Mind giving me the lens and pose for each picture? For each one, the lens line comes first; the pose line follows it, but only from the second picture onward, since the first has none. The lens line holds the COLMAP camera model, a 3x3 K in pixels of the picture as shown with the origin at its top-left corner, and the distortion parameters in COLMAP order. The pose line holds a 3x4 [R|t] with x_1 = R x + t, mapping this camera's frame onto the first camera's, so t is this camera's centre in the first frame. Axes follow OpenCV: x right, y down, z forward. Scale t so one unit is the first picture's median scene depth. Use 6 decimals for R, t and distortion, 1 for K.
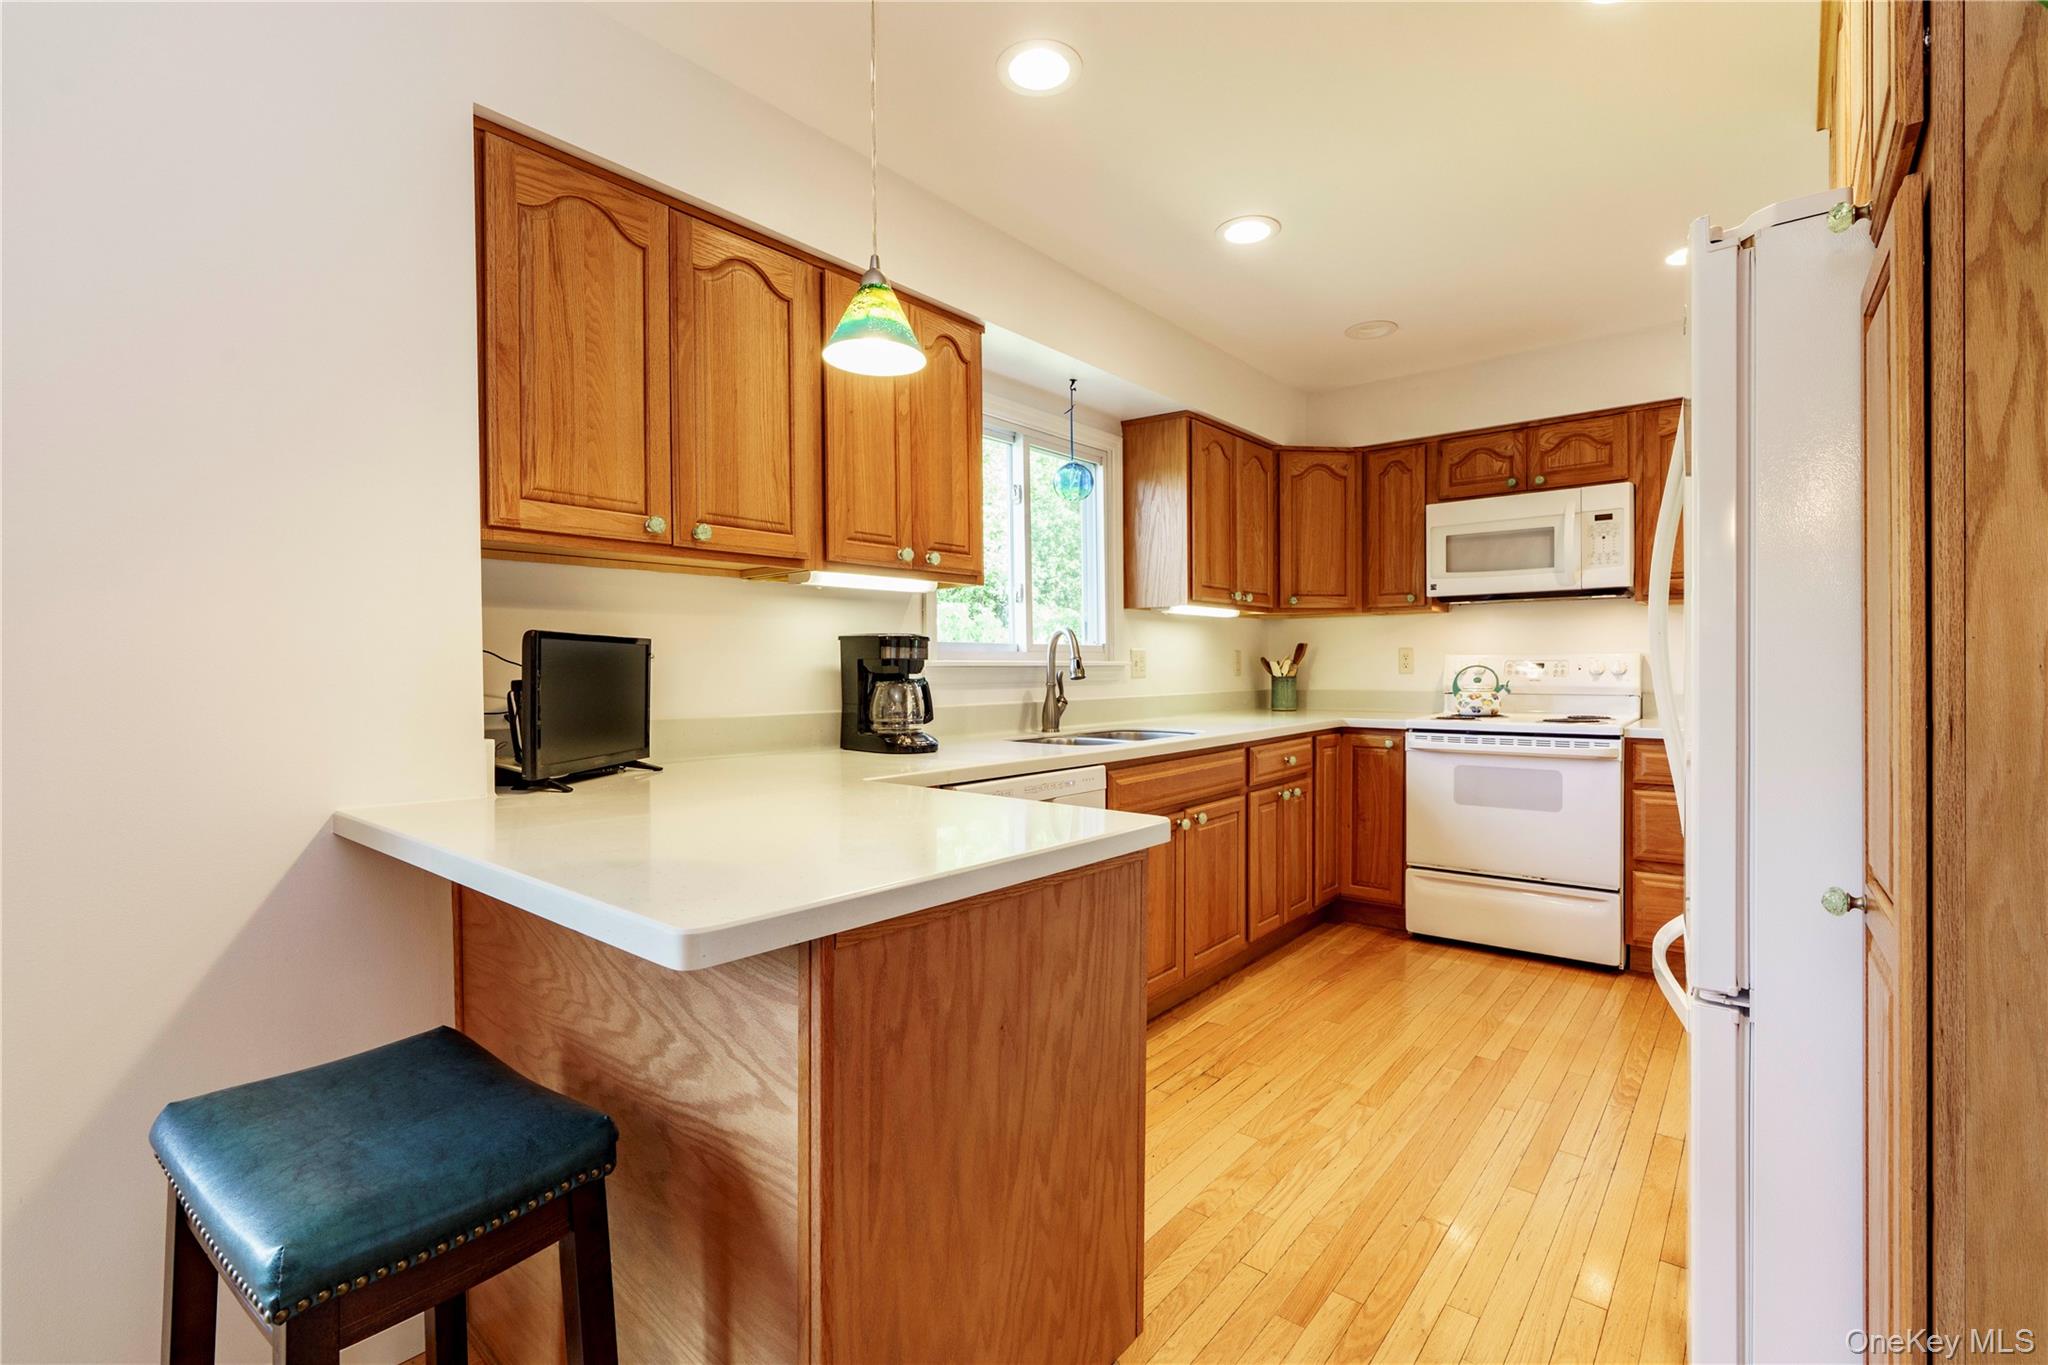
lens RADIAL K [[934.0, 0, 1013.2], [0, 934.0, 675.5], [0, 0, 1]] dist [-0.011553, 0.003776]
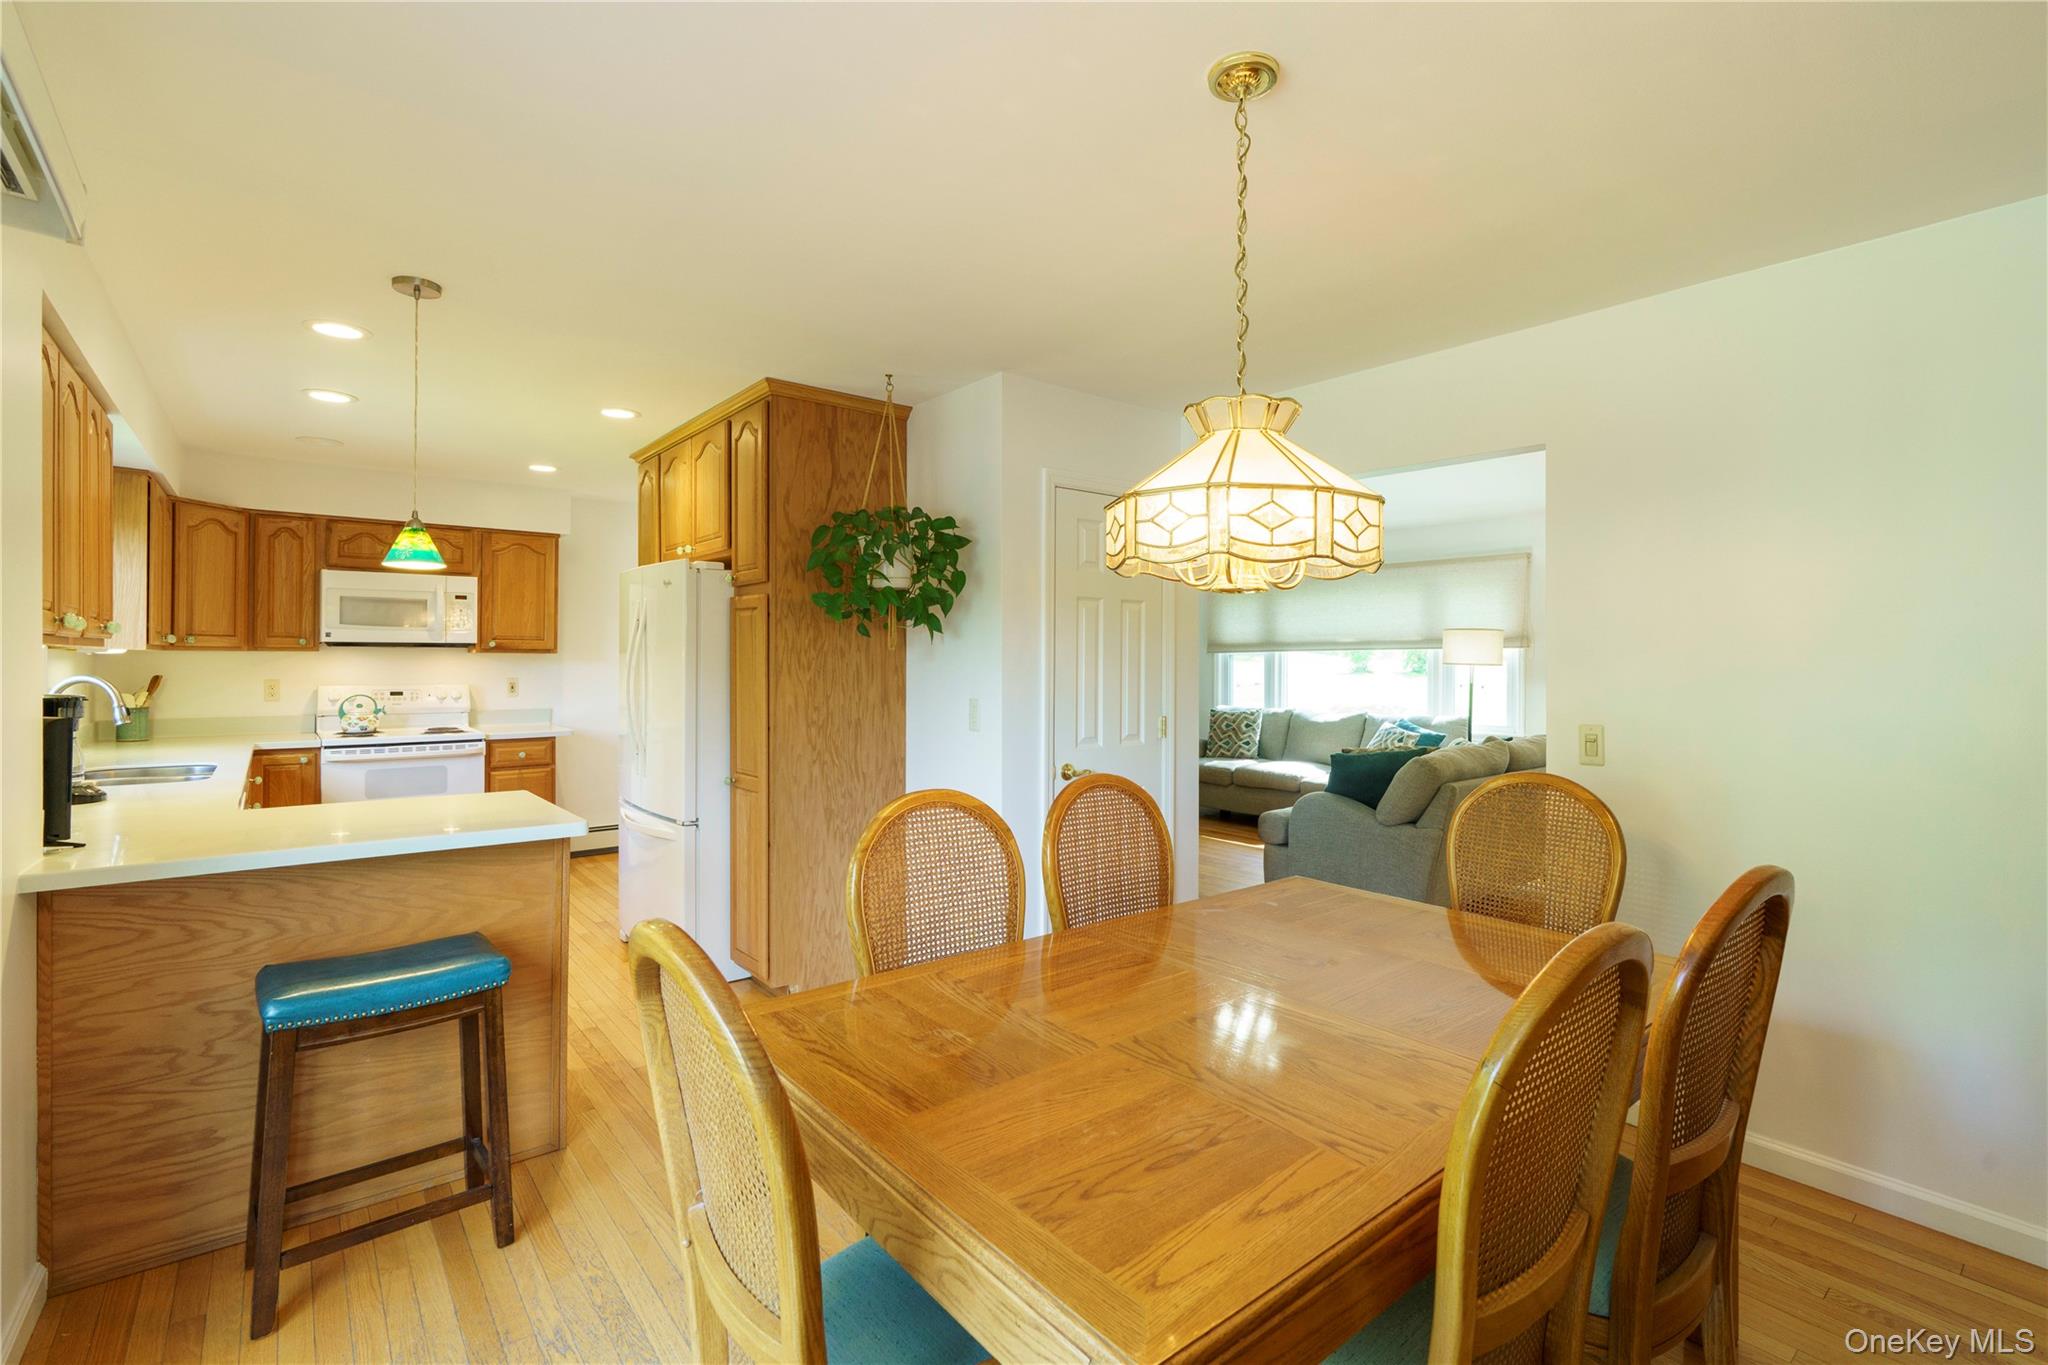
lens RADIAL K [[934.0, 0, 1020.2], [0, 934.0, 663.7], [0, 0, 1]] dist [-0.011553, 0.003776]
pose [[0.215281, 0.002902, 0.976548, -0.629151], [0.006827, 0.999967, -0.004477, -0.045630], [-0.976528, 0.007631, 0.215254, -0.215582]]
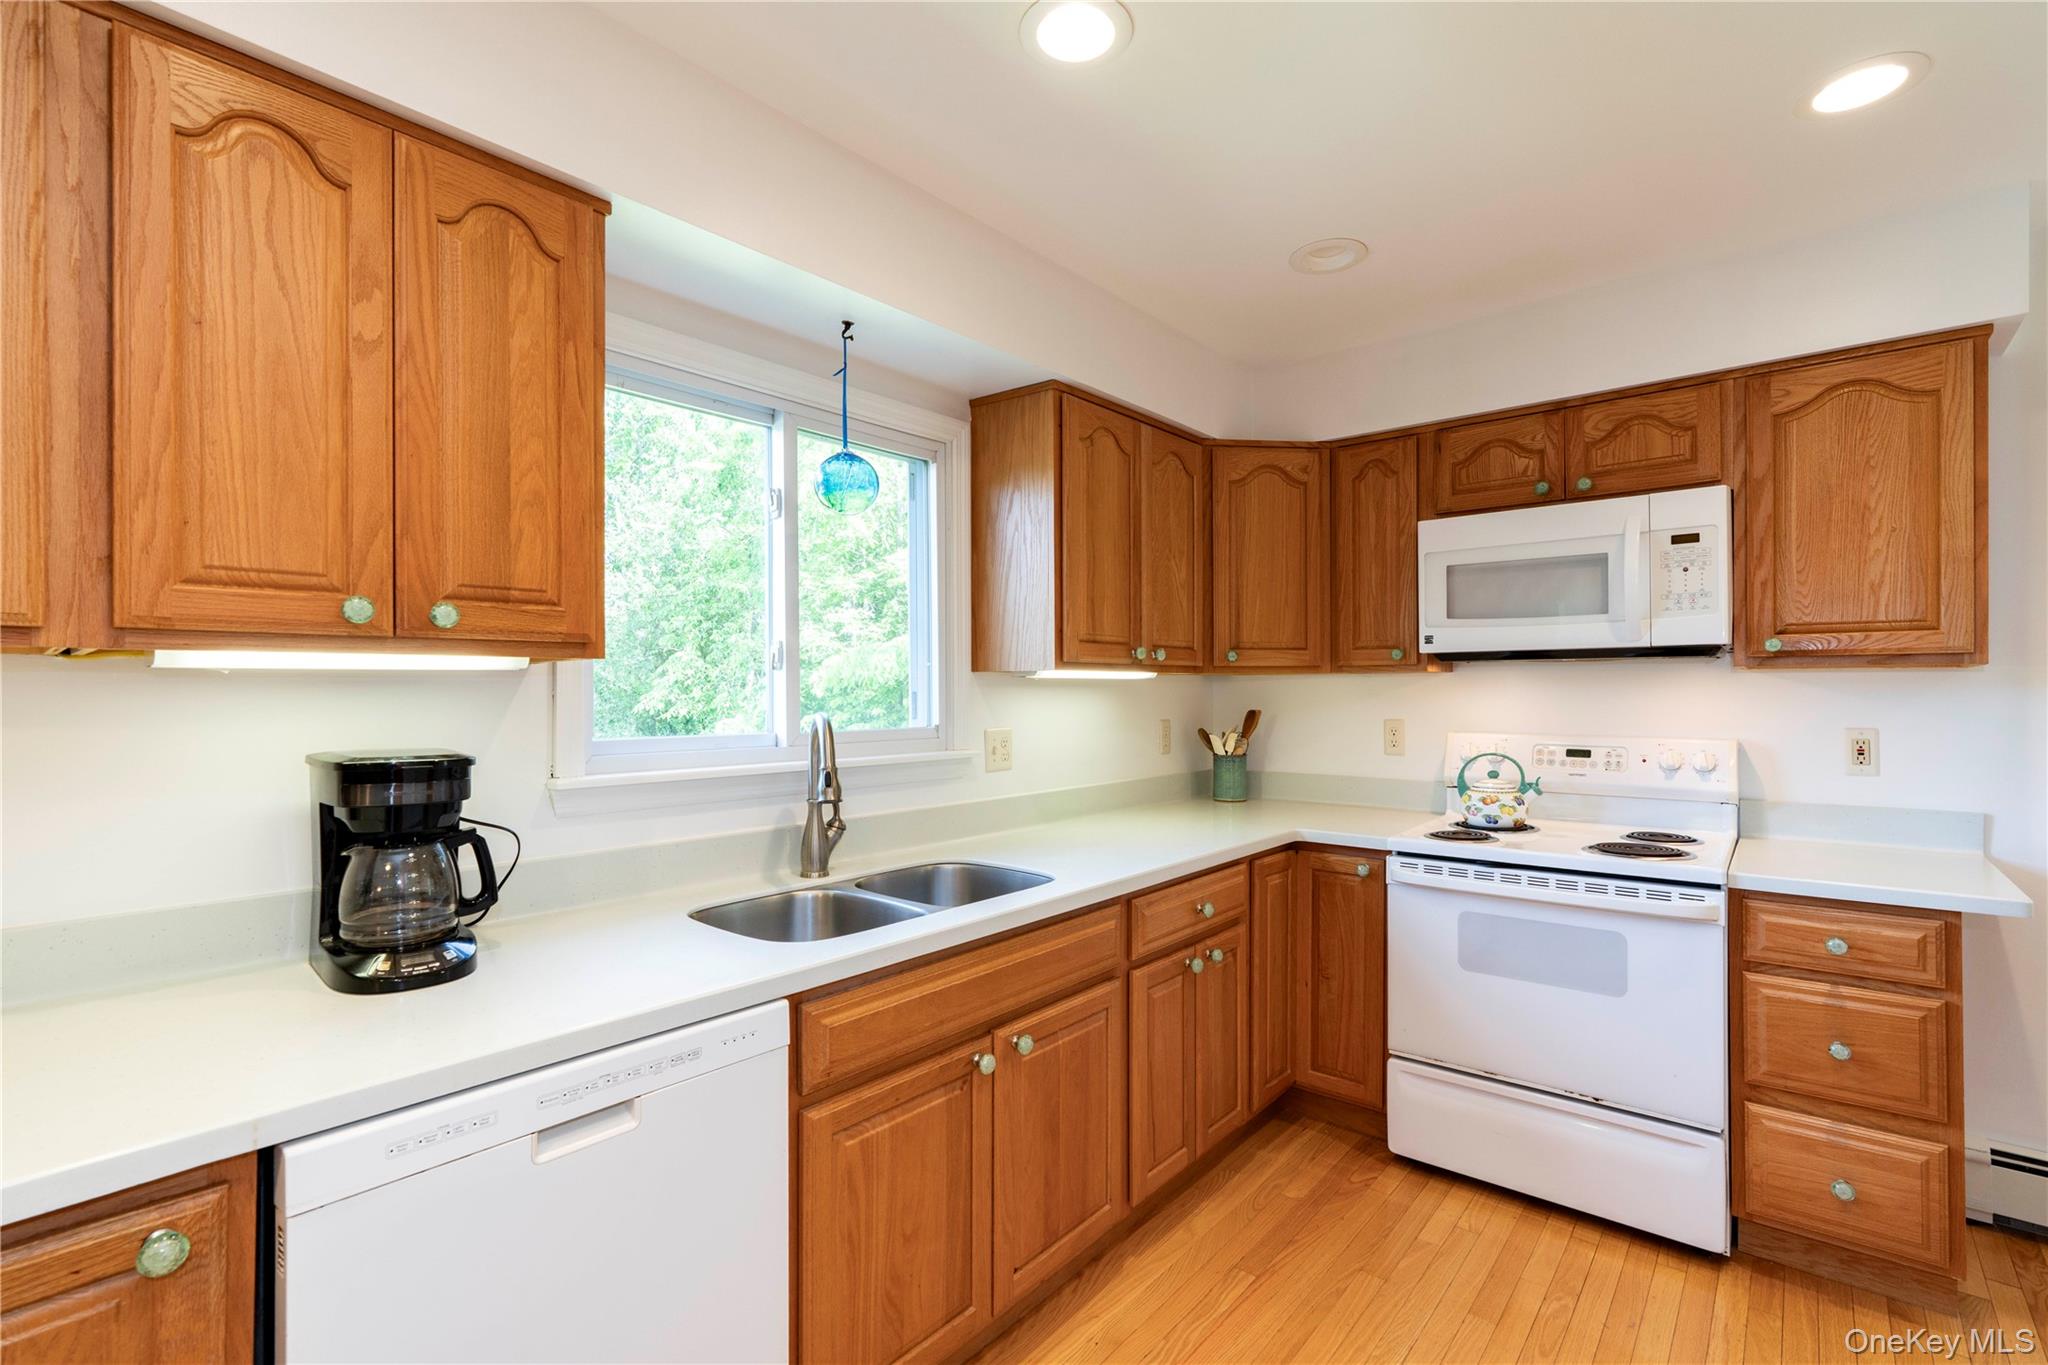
lens RADIAL K [[934.0, 0, 1010.8], [0, 934.0, 682.3], [0, 0, 1]] dist [-0.011553, 0.003776]
pose [[0.999844, 0.002623, -0.017442, 0.162642], [-0.002936, 0.999834, -0.017970, -0.053111], [0.017391, 0.018019, 0.999686, 0.322432]]
